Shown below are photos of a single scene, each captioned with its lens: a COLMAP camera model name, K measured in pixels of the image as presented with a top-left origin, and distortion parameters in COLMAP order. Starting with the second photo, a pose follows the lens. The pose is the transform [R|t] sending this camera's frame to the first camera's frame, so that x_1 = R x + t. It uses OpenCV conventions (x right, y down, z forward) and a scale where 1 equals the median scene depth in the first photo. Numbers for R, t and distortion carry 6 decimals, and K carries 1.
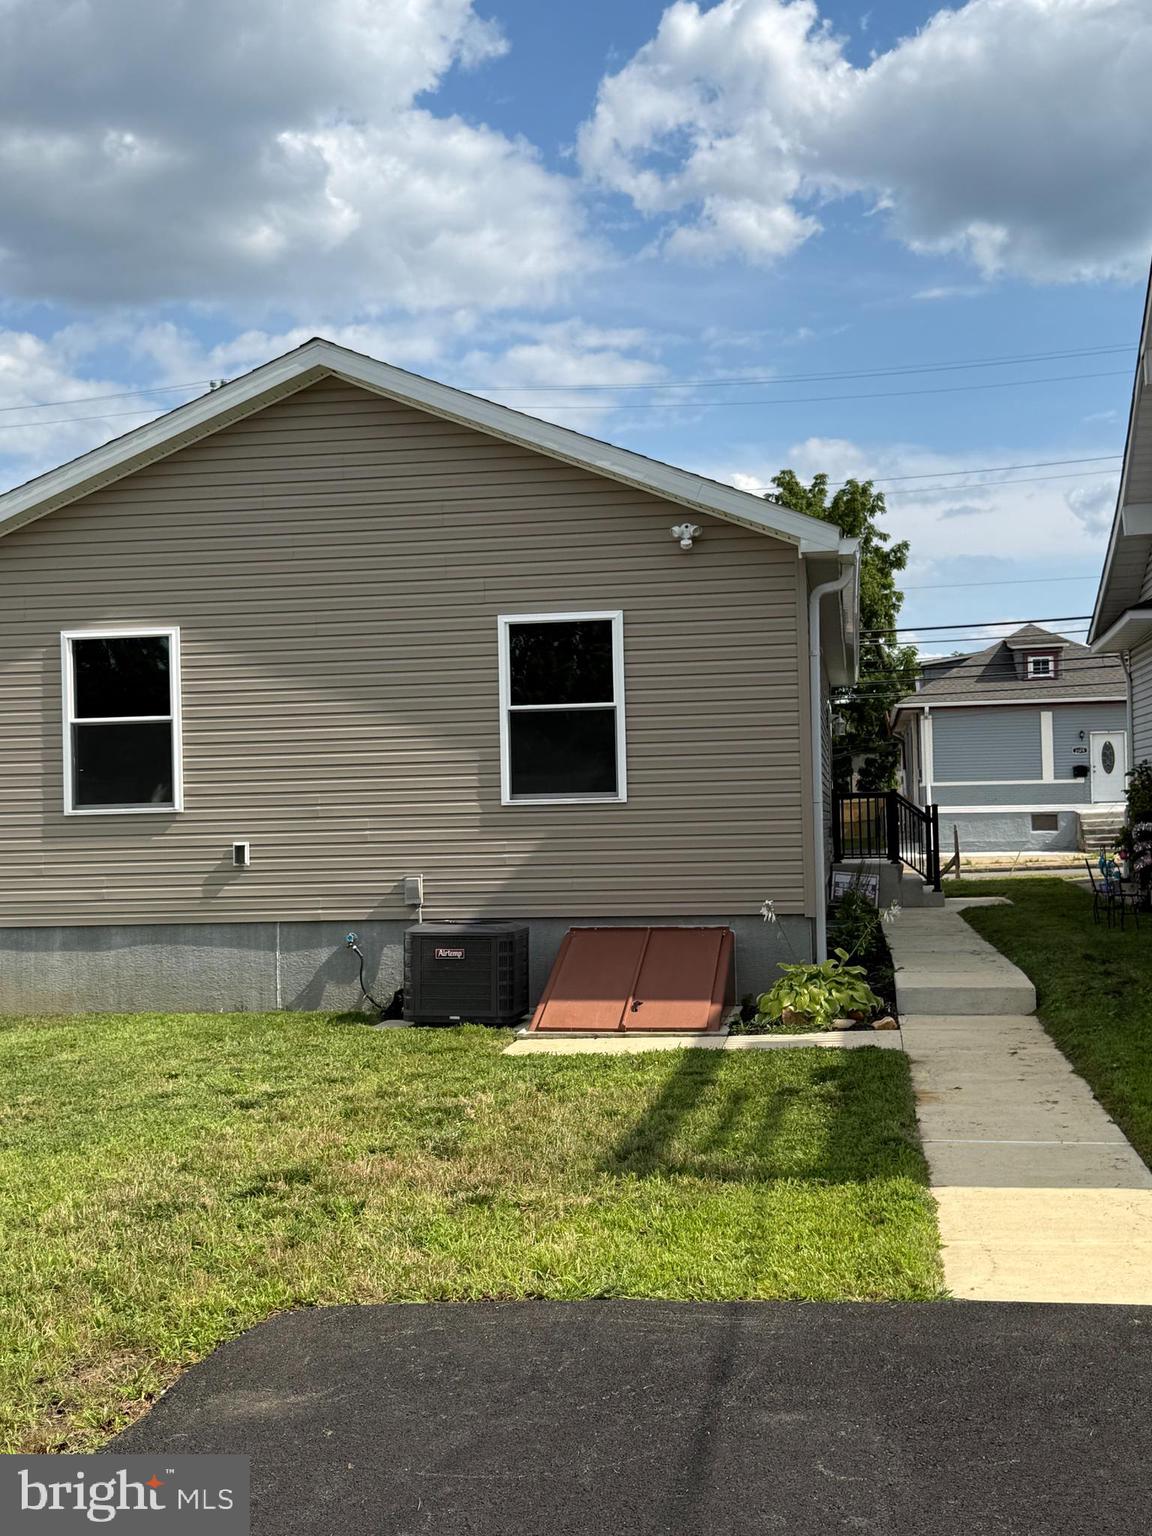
lens RADIAL K [[1771.5, 0, 576.0], [0, 1771.5, 768.0], [0, 0, 1]] dist [0.060849, -0.015150]
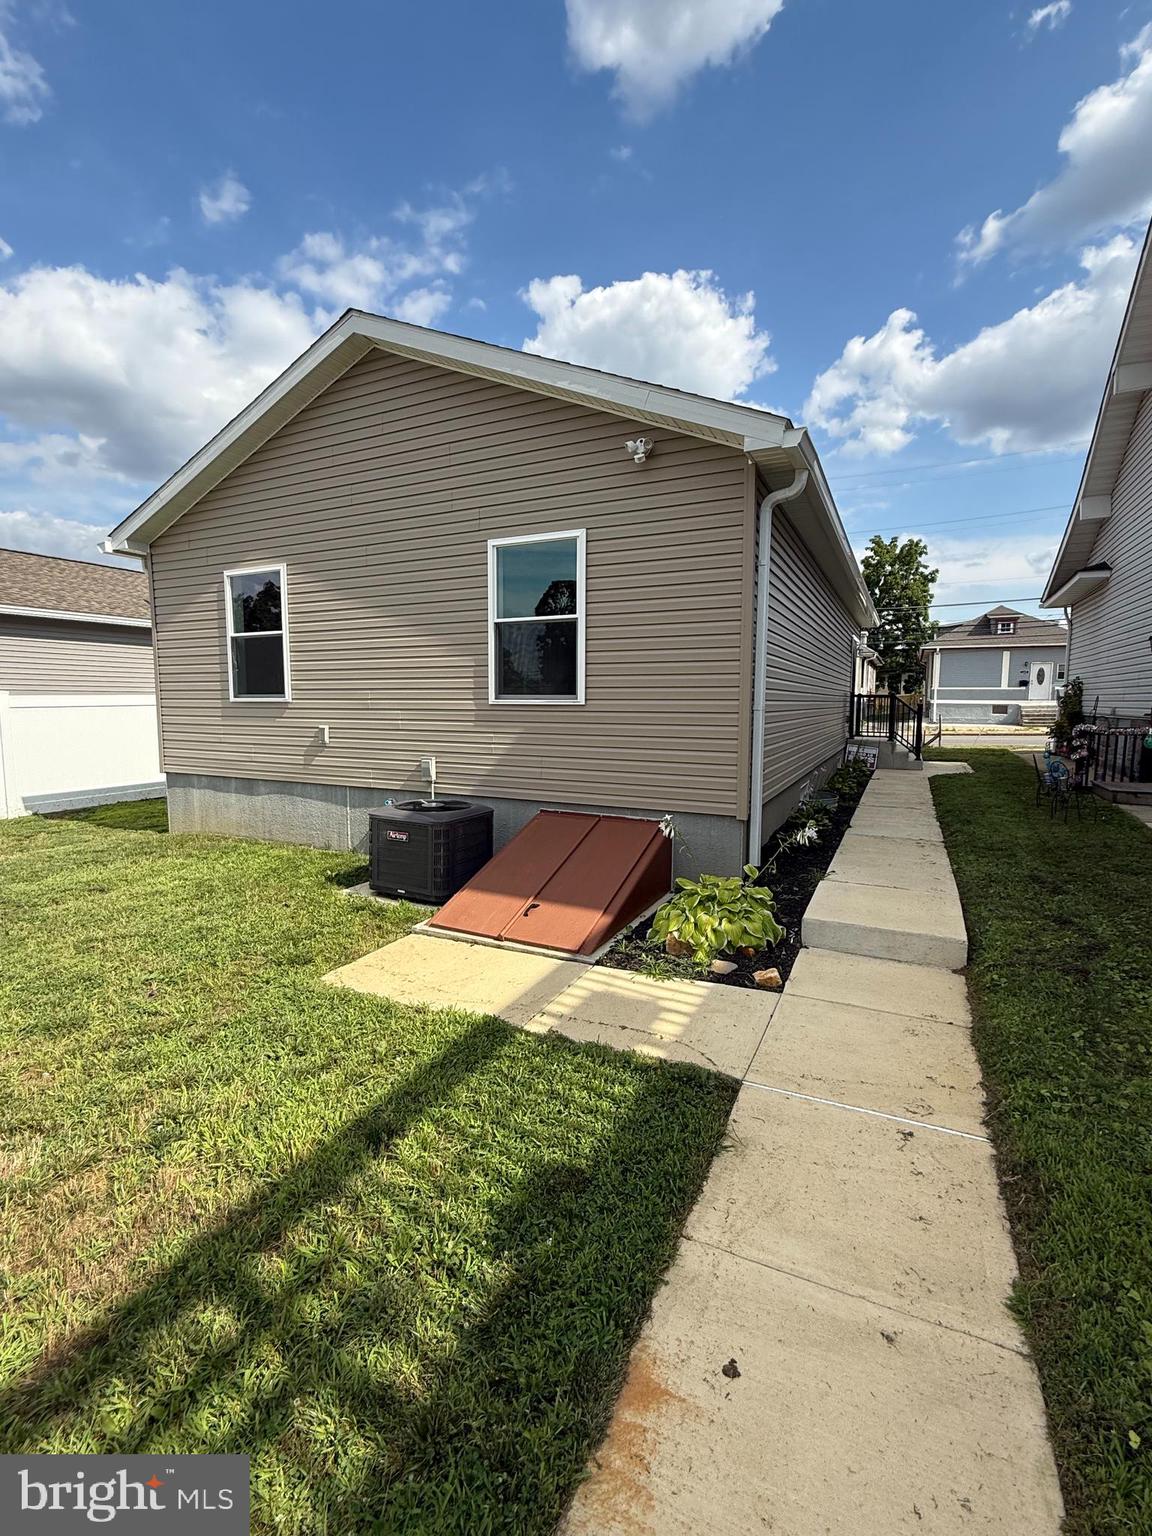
lens RADIAL K [[679.5, 0, 576.0], [0, 679.5, 768.0], [0, 0, 1]] dist [-0.011766, 0.000187]
pose [[0.954934, 0.055636, -0.291558, 0.145683], [-0.015861, 0.990437, 0.137048, -0.000027], [0.296395, -0.126248, 0.946685, 0.560585]]
